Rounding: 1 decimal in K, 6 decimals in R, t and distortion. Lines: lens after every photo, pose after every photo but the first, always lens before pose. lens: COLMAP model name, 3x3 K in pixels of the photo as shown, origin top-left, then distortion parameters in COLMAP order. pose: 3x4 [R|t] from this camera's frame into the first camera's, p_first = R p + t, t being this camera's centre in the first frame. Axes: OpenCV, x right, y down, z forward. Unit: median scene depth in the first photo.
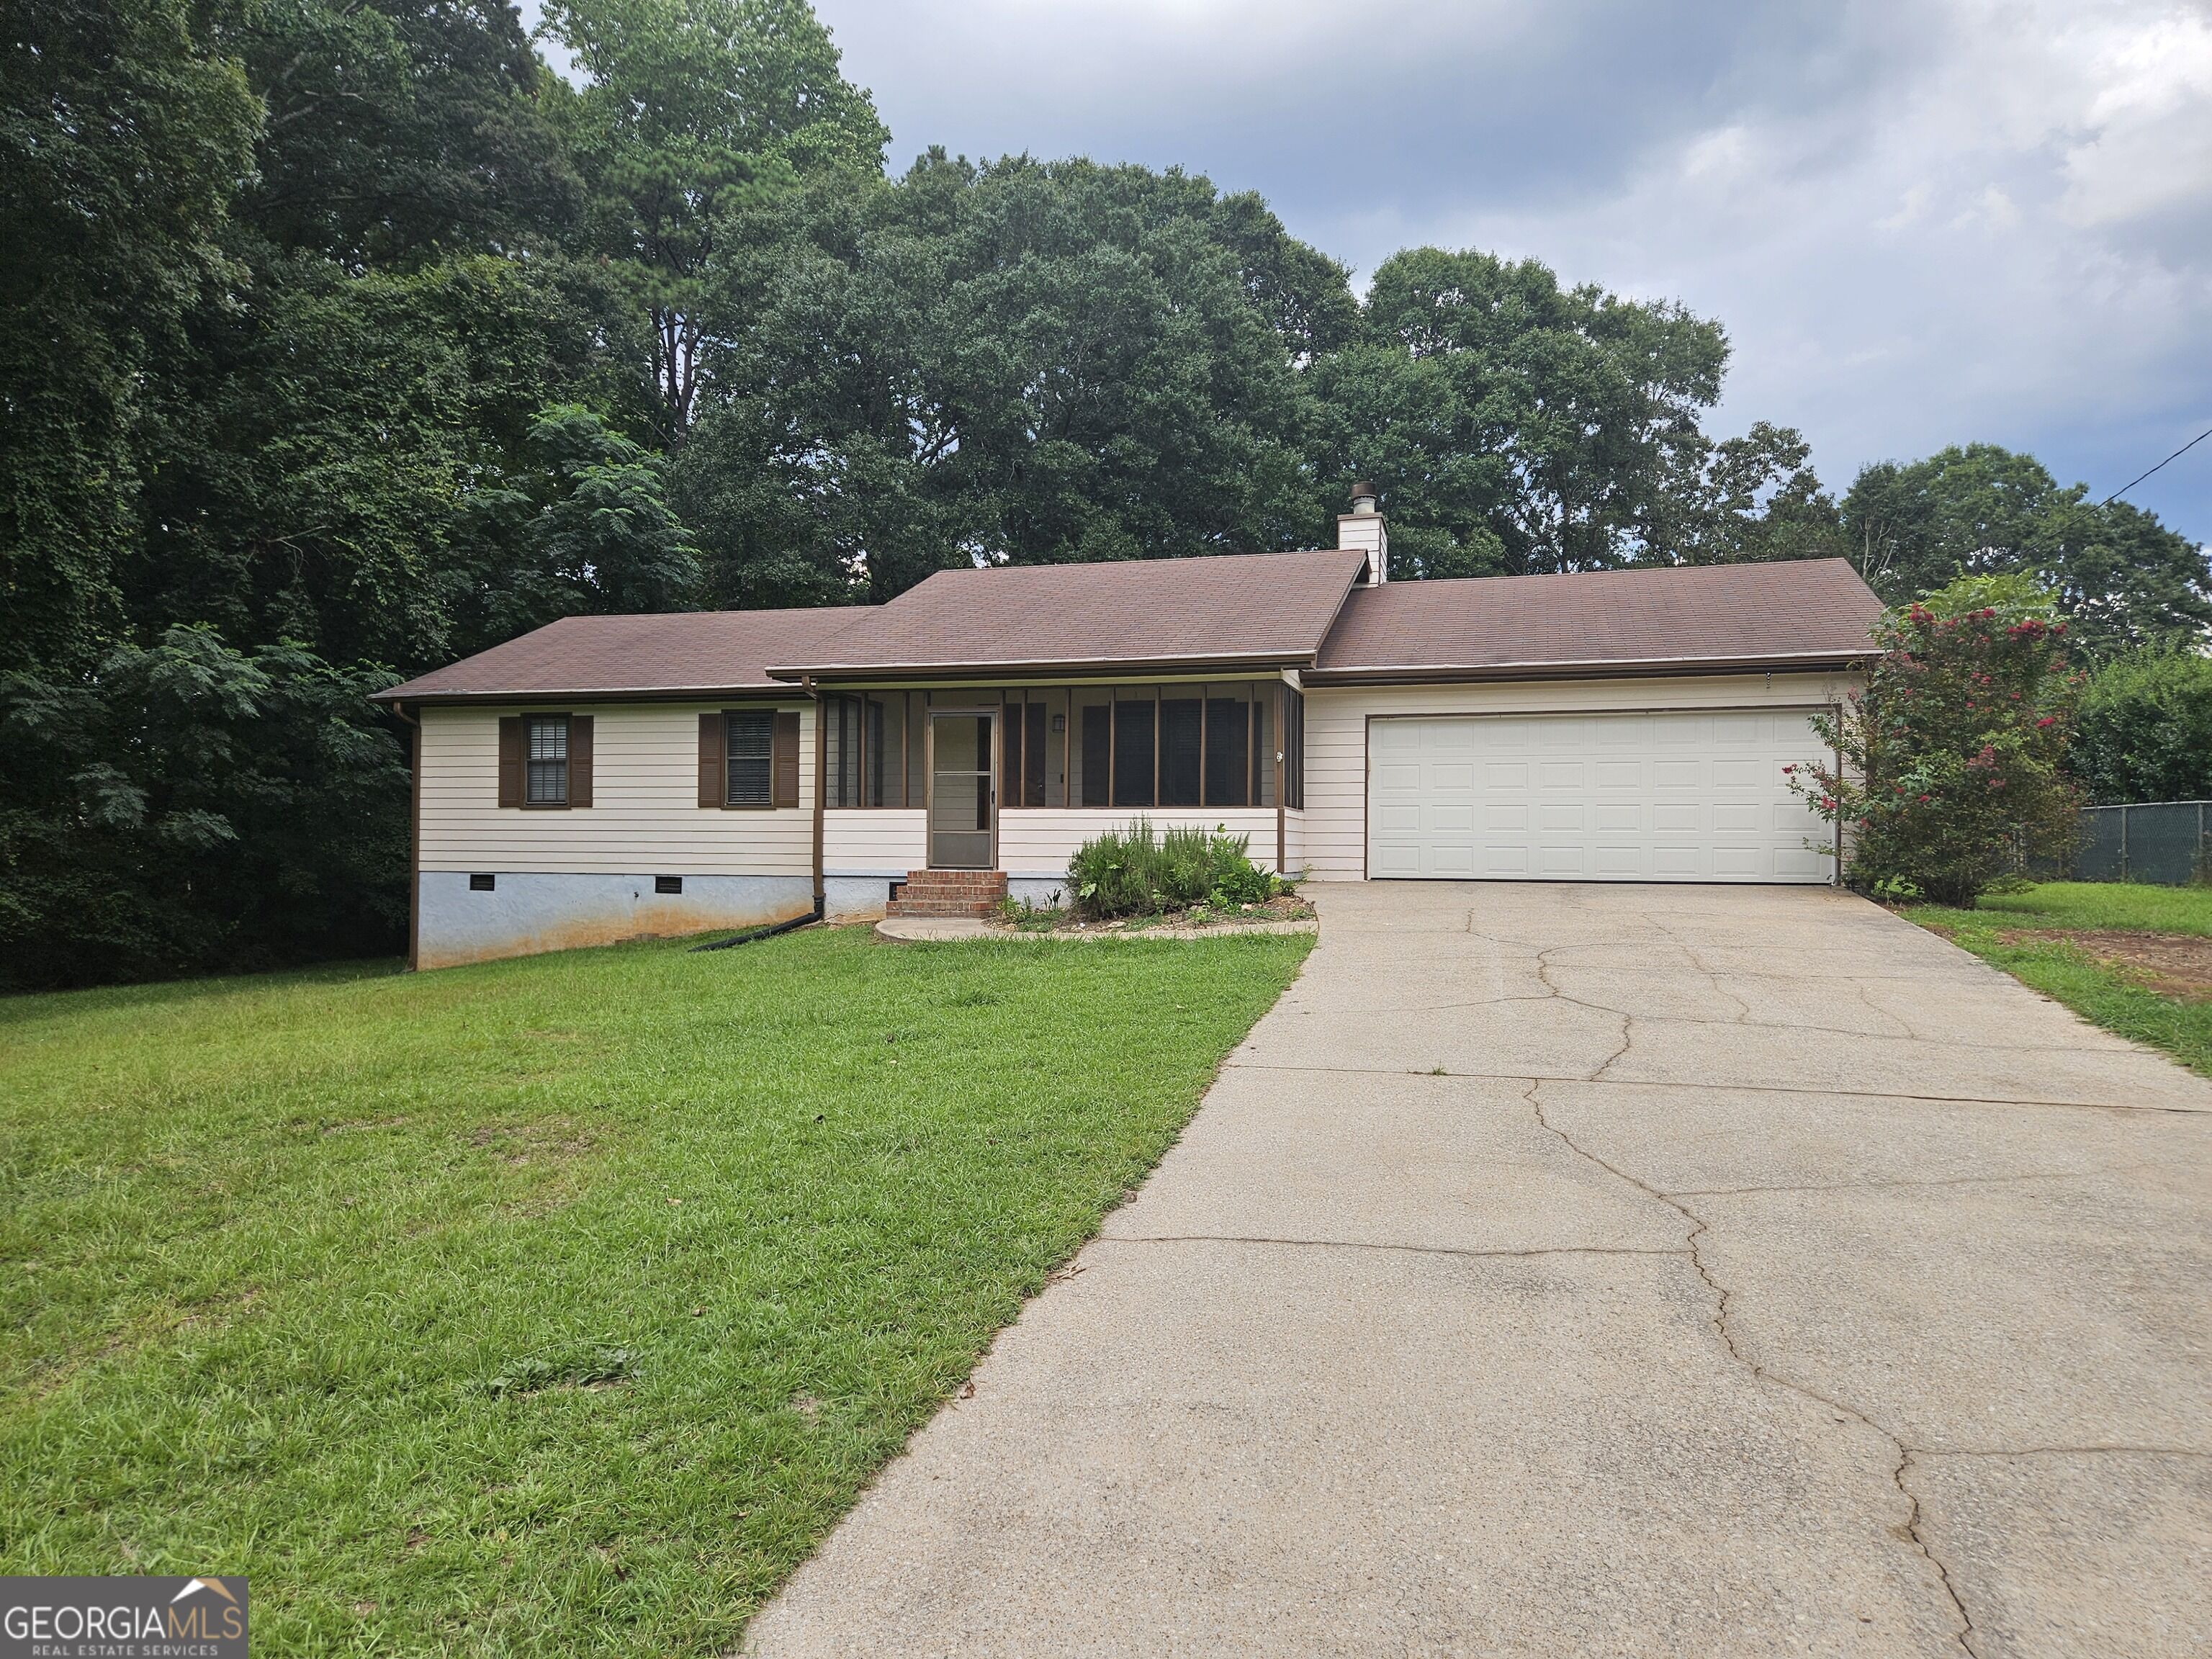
lens RADIAL K [[1516.1, 0, 1106.0], [0, 1516.1, 829.5], [0, 0, 1]] dist [0.031019, -0.002728]
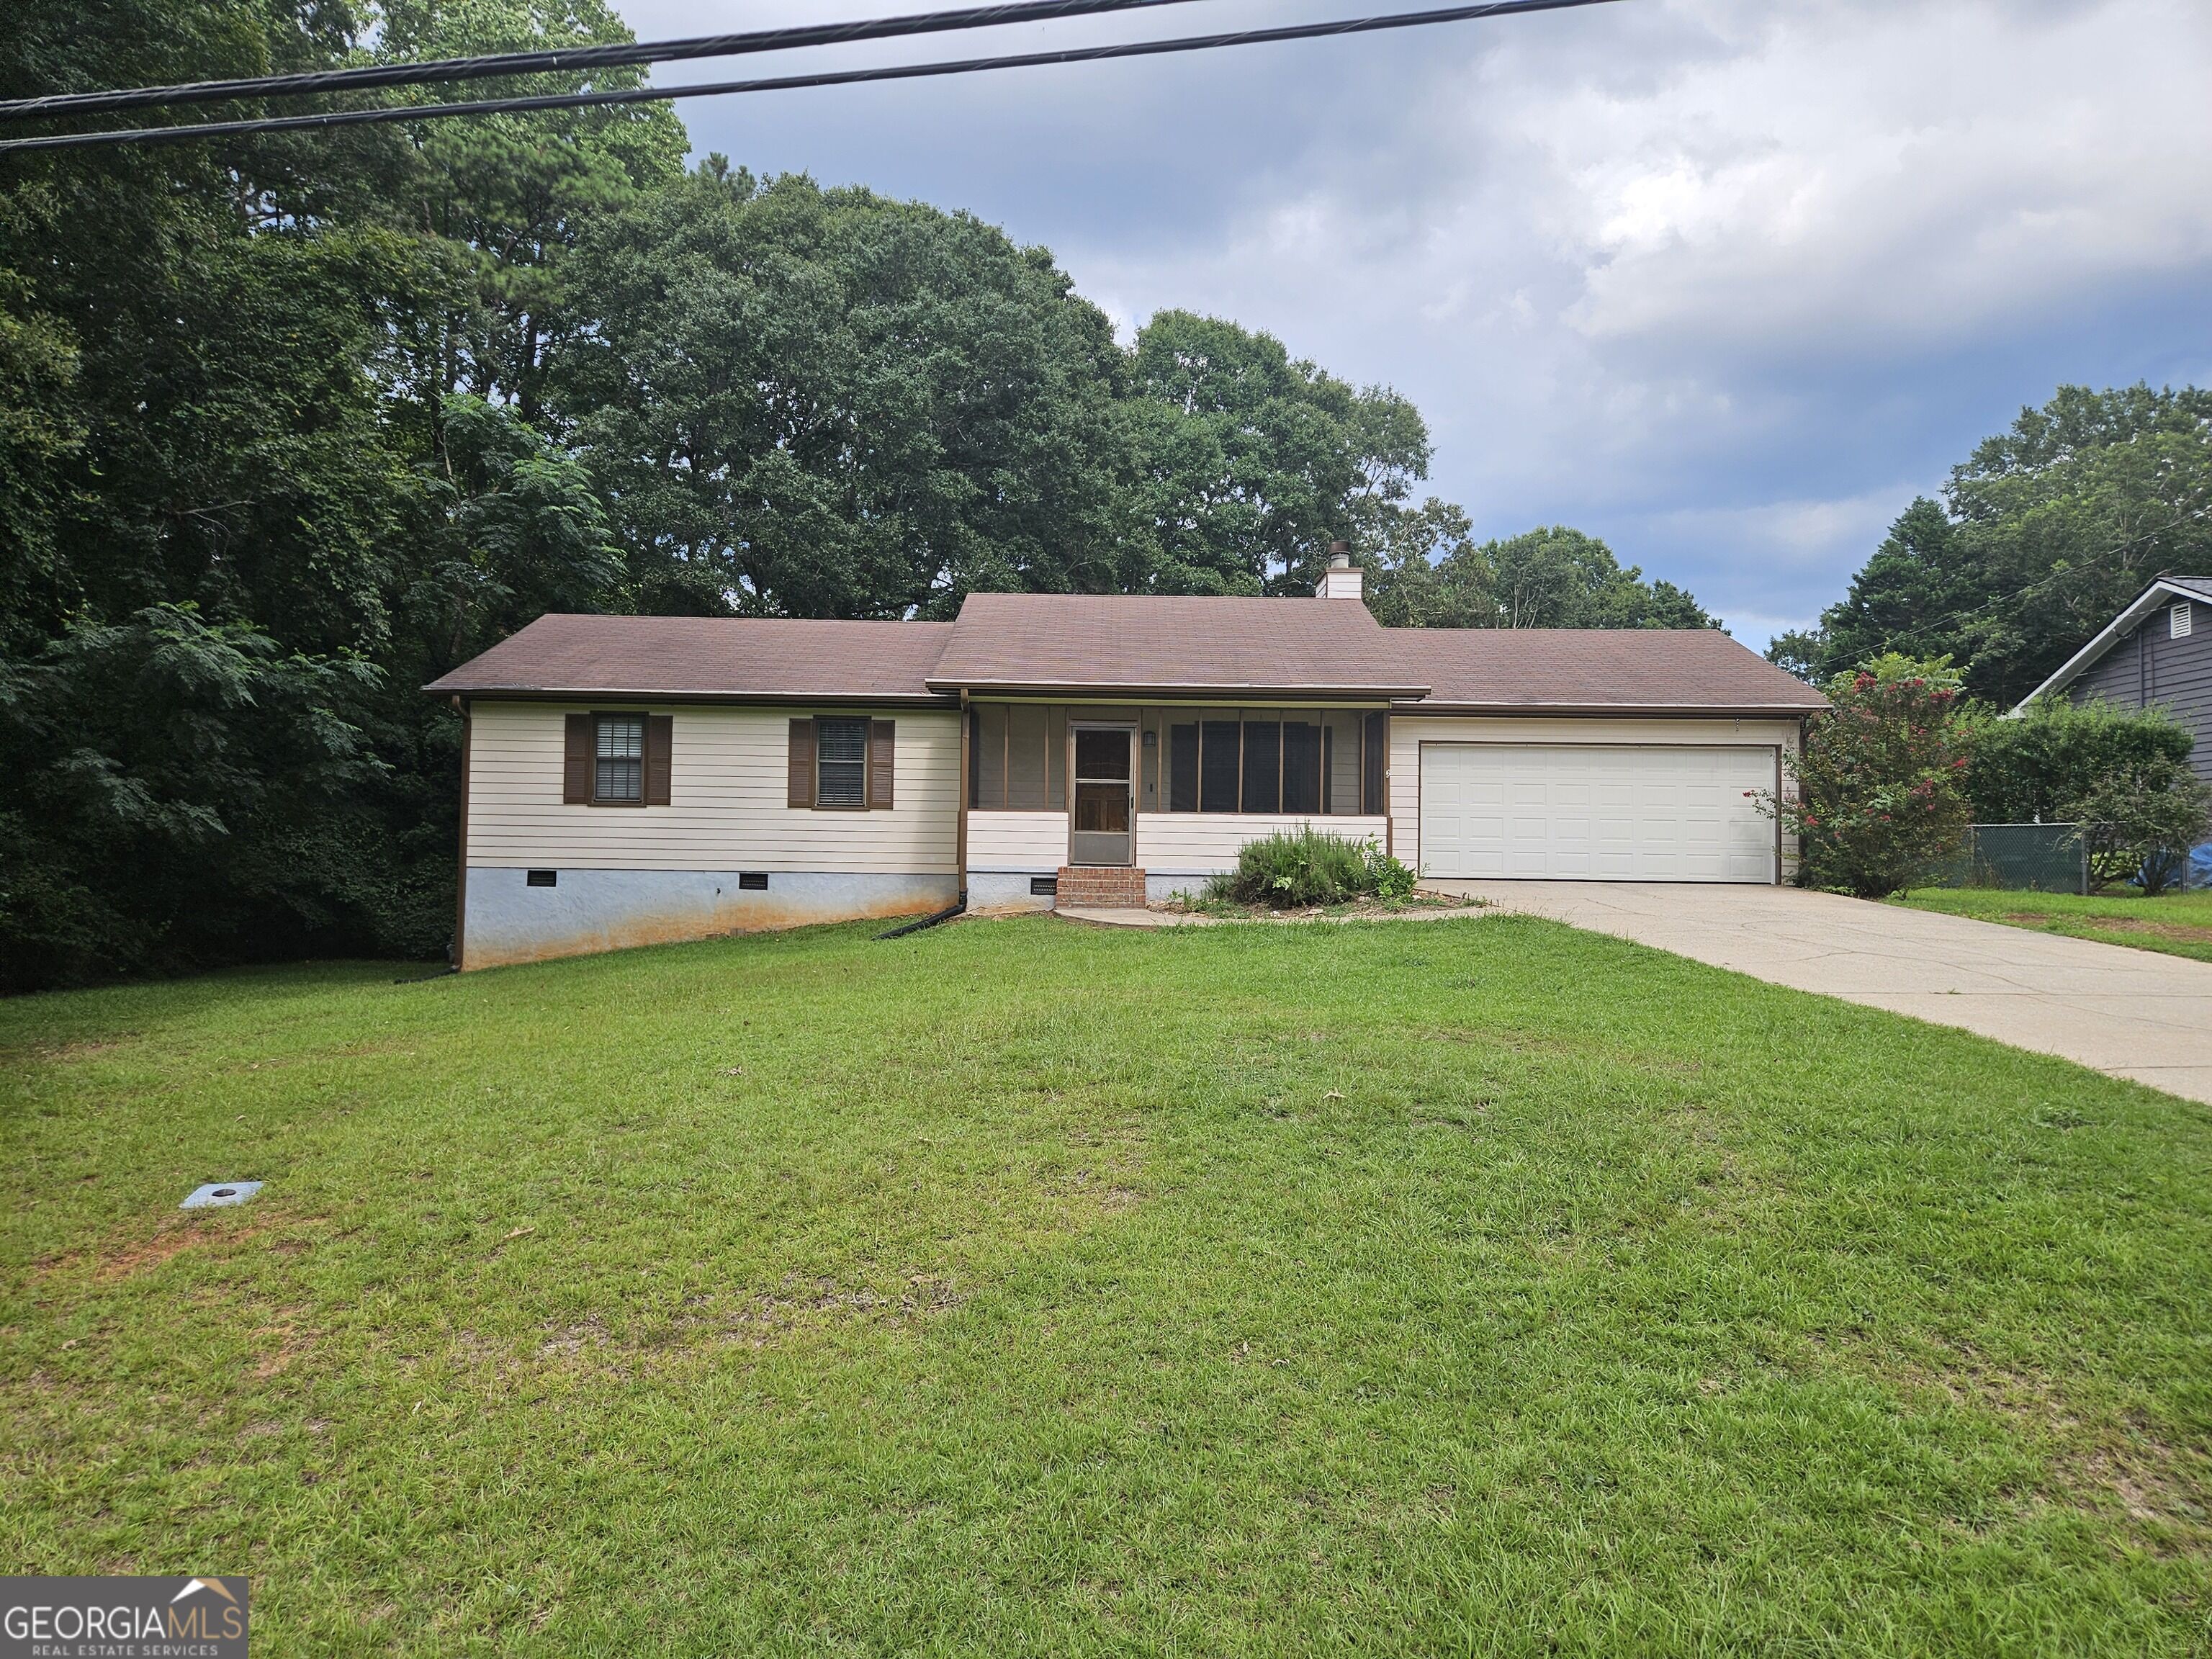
lens RADIAL K [[1516.1, 0, 1106.0], [0, 1516.1, 829.5], [0, 0, 1]] dist [0.031019, -0.002728]
pose [[0.957684, 0.016527, 0.287345, -0.344632], [-0.012416, 0.999793, -0.016122, 0.014208], [-0.287552, 0.011872, 0.957691, -0.062126]]
